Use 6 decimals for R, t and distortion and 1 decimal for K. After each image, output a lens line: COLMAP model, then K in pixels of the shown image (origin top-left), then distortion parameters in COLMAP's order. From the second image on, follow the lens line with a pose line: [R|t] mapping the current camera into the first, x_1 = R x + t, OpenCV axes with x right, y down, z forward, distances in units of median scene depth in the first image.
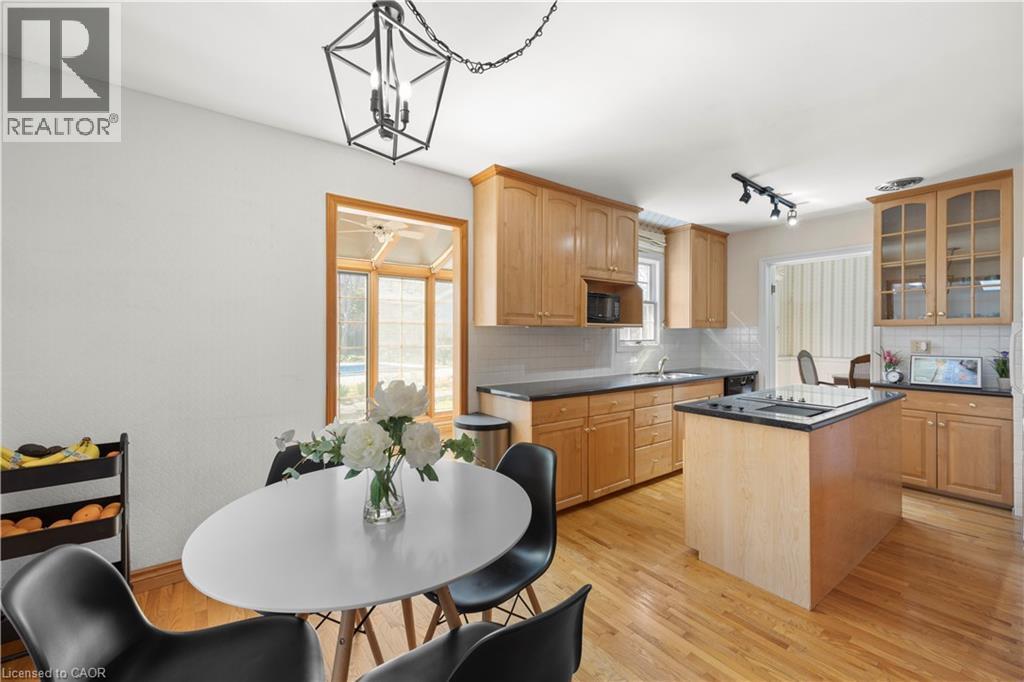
lens RADIAL K [[417.5, 0, 509.0], [0, 417.5, 336.0], [0, 0, 1]] dist [0.000736, -0.001176]
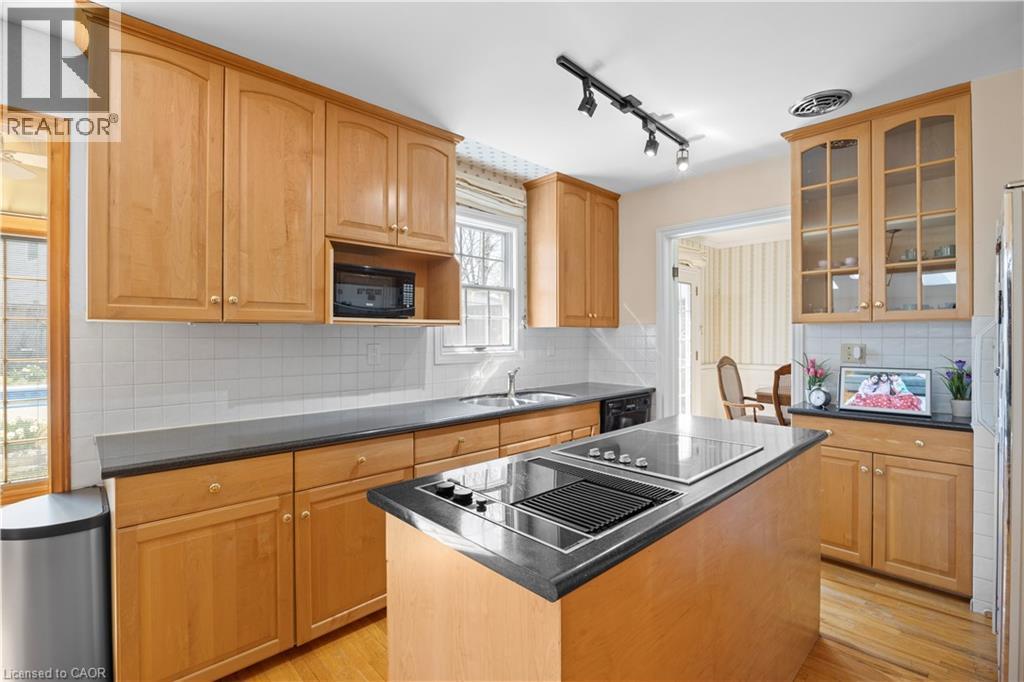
lens RADIAL K [[473.0, 0, 513.7], [0, 473.0, 340.0], [0, 0, 1]] dist [-0.023724, 0.002166]
pose [[0.991229, -0.004568, 0.132076, 0.334894], [0.004064, 0.999983, 0.004082, -0.001516], [-0.132092, -0.003509, 0.991231, 0.315409]]
